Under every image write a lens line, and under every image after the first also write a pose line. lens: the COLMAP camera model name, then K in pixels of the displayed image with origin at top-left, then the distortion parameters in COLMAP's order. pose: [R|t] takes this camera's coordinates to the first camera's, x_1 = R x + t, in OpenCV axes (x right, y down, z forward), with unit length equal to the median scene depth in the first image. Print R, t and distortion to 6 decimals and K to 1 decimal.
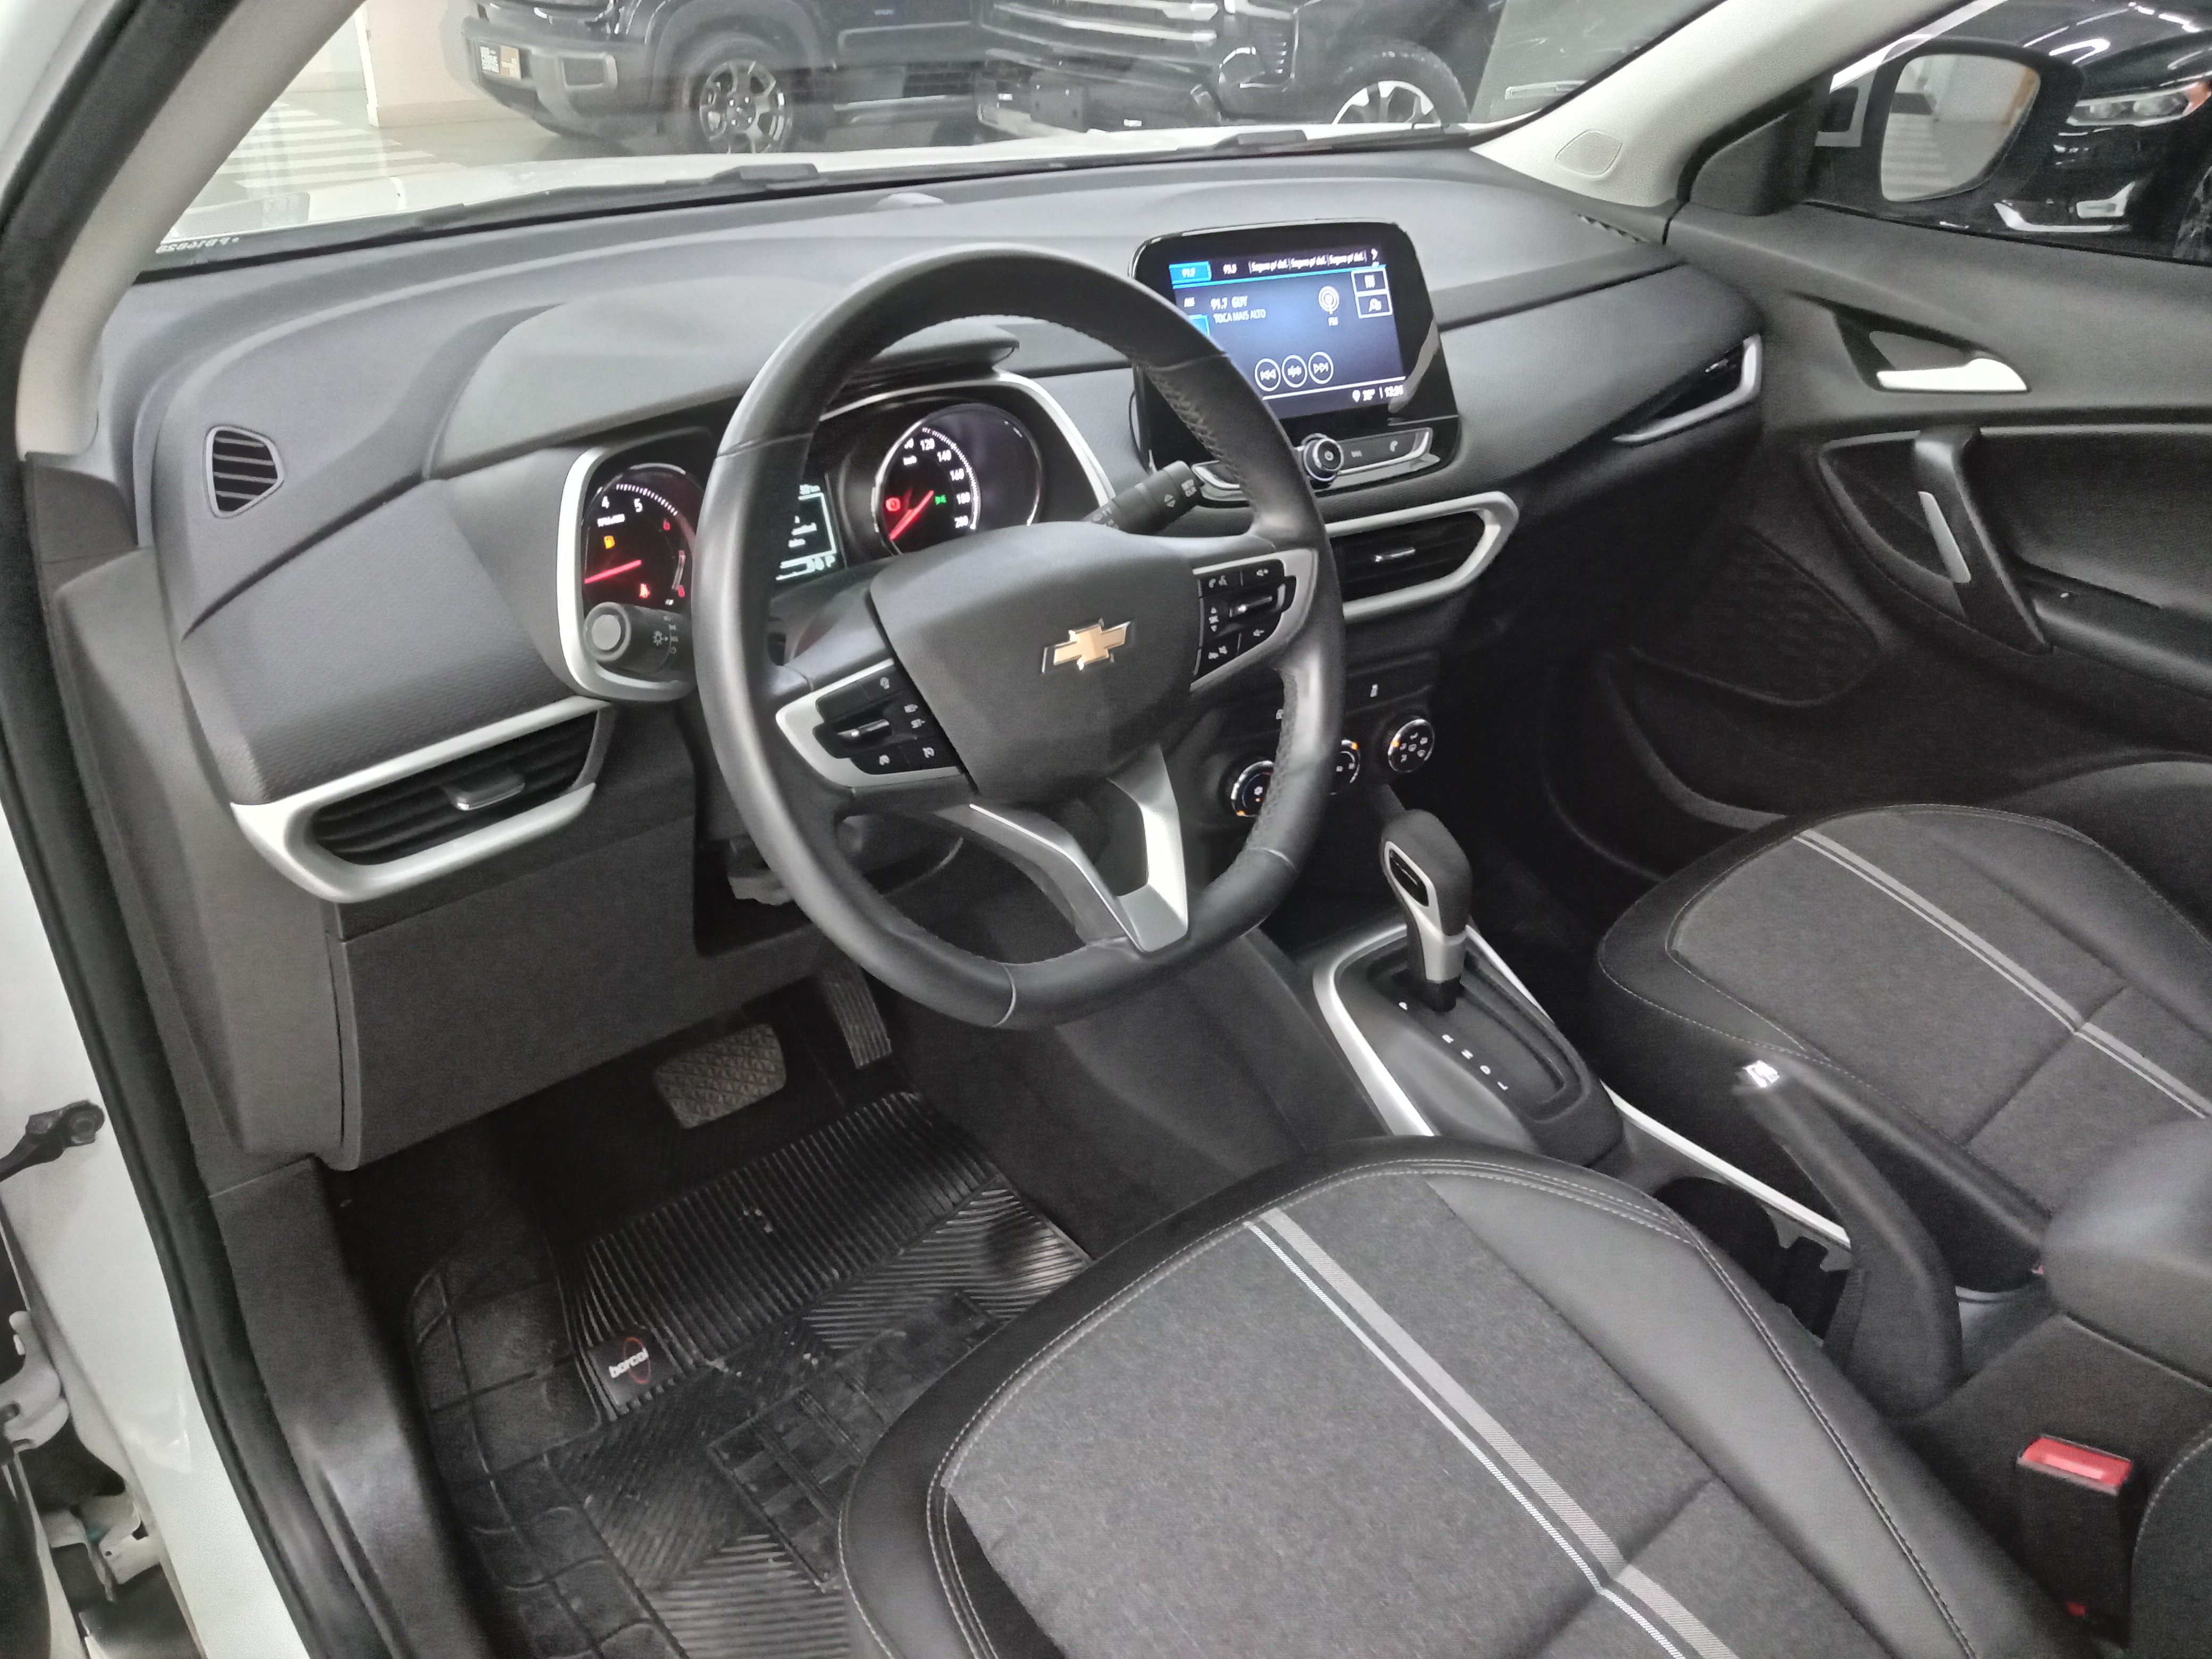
lens RADIAL K [[1629.7, 0, 1106.0], [0, 1629.7, 829.5], [0, 0, 1]] dist [0.009248, -0.057814]
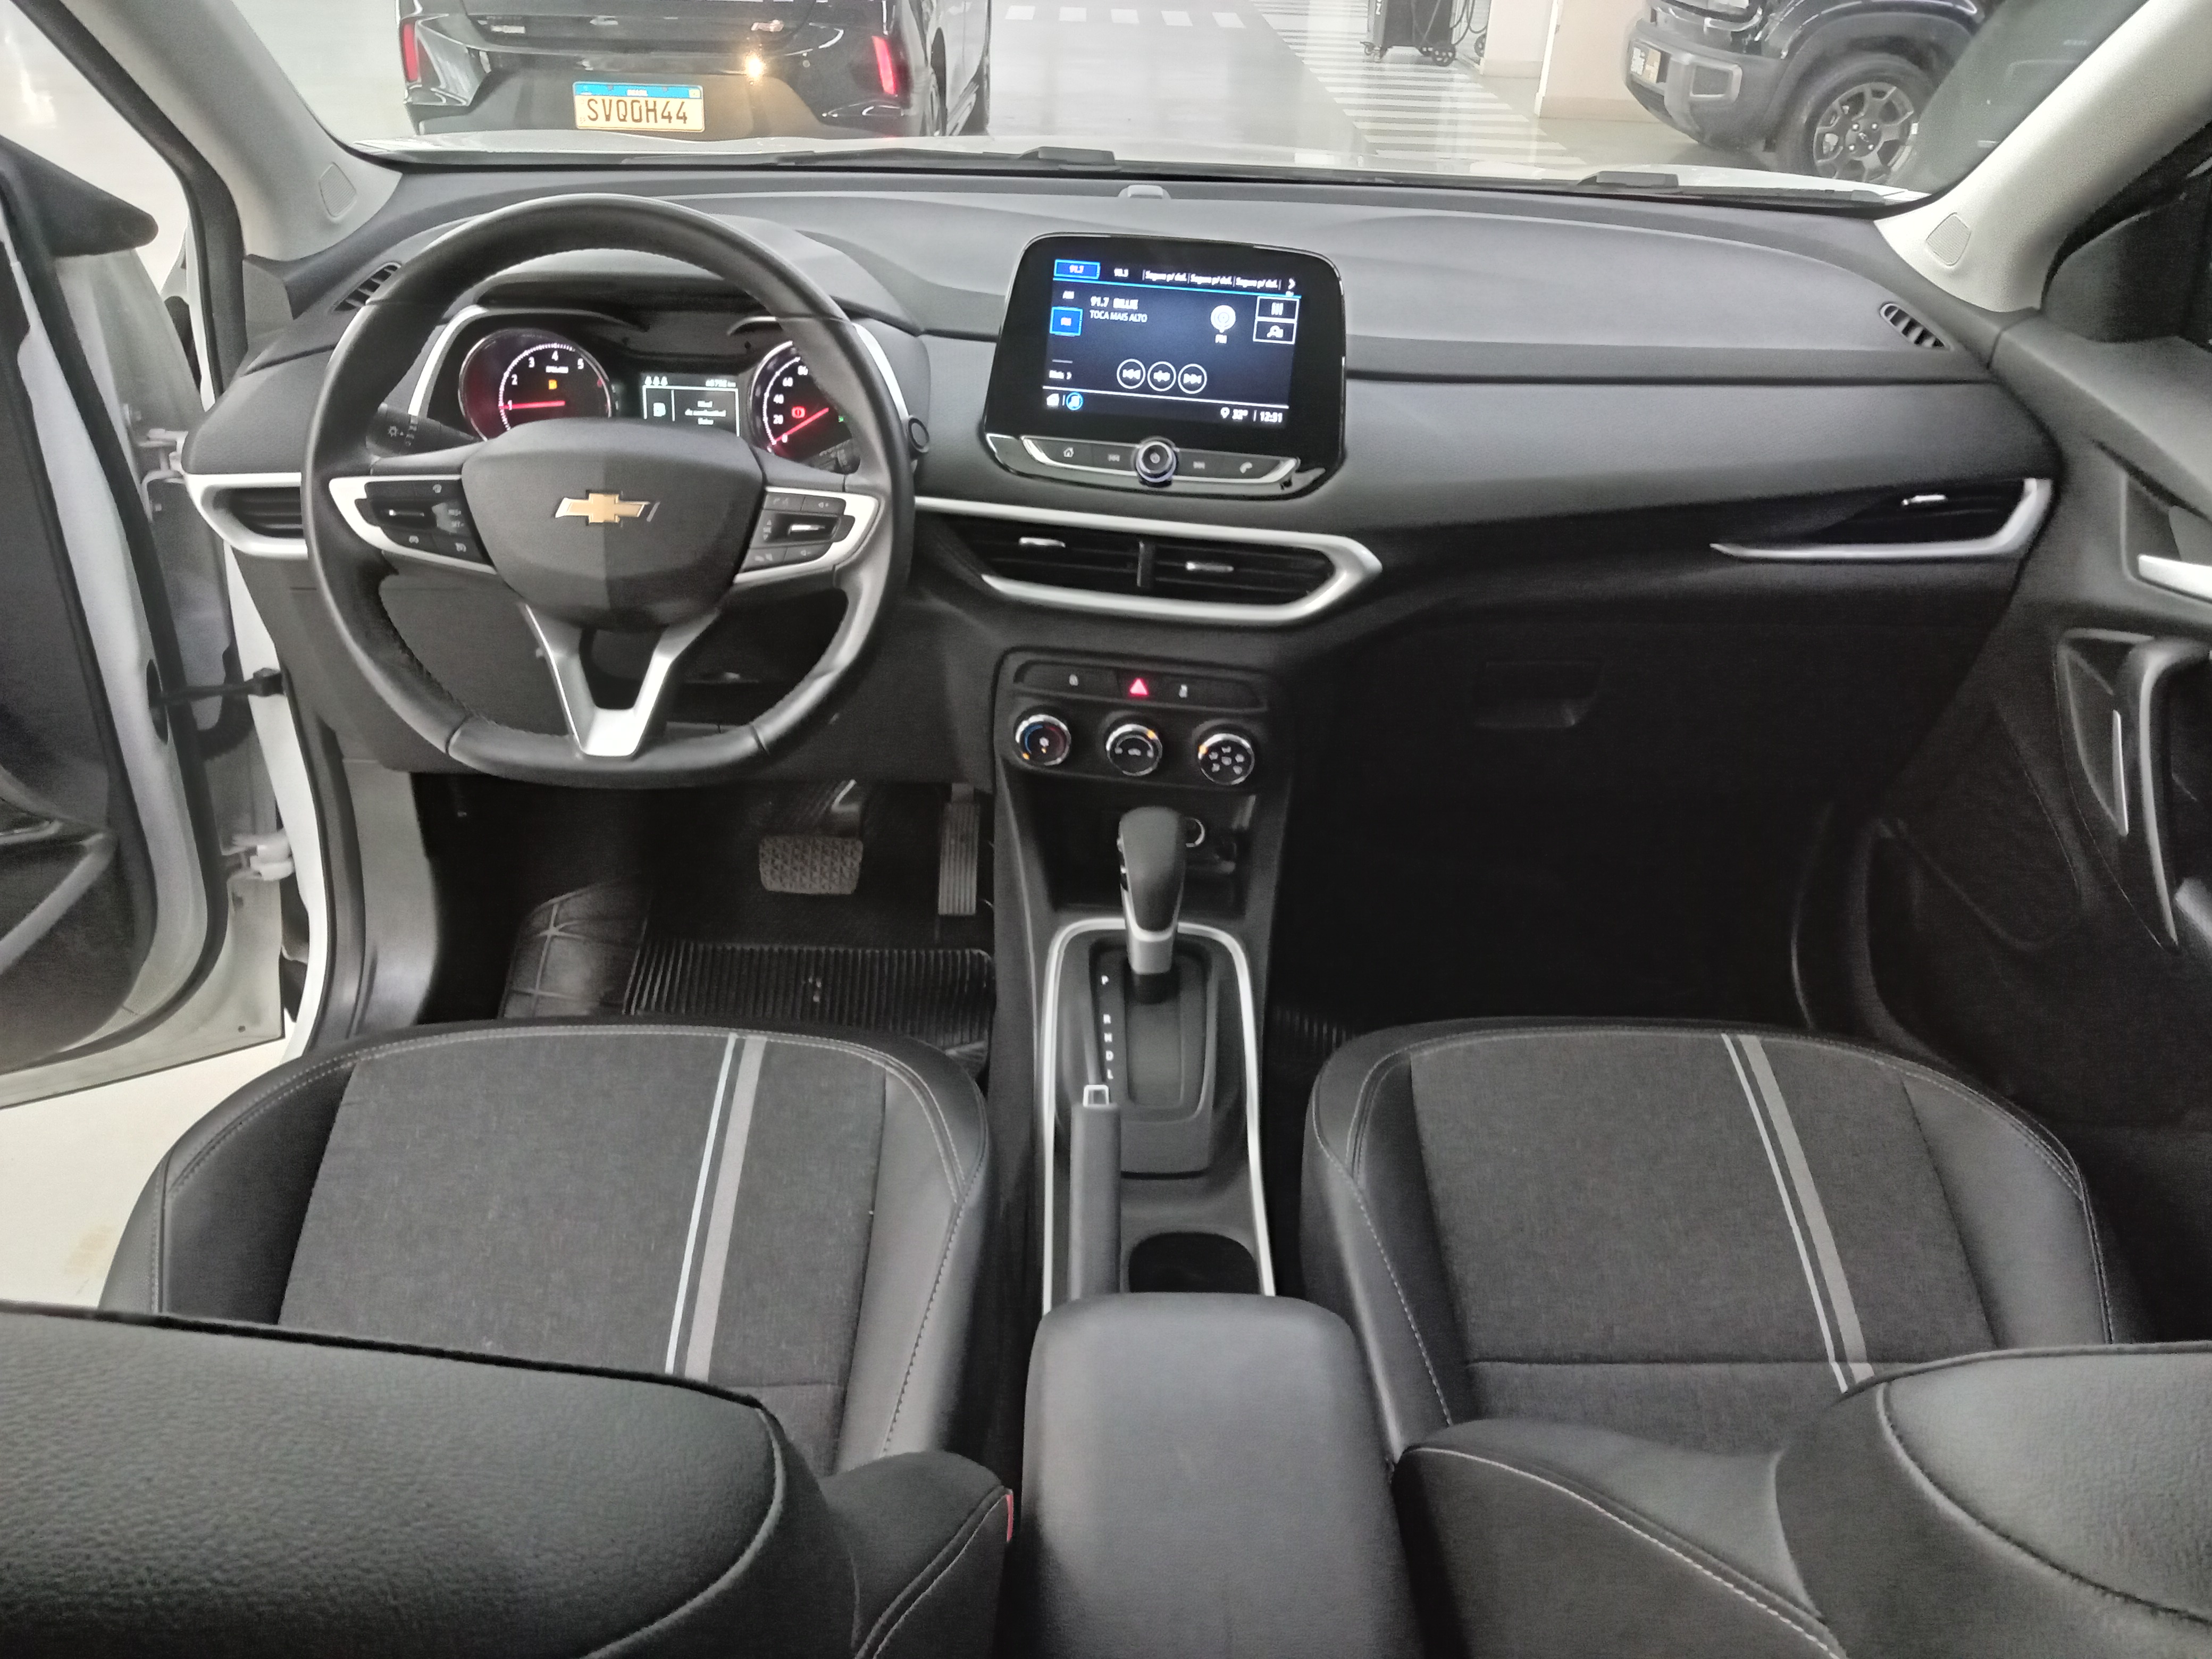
lens RADIAL K [[1594.8, 0, 1104.3], [0, 1594.8, 840.9], [0, 0, 1]] dist [0.001925, -0.000859]
pose [[0.772657, 0.337497, -0.537677, 0.733811], [-0.331793, 0.936774, 0.111213, -0.095141], [0.541216, 0.092468, 0.835784, 0.122690]]
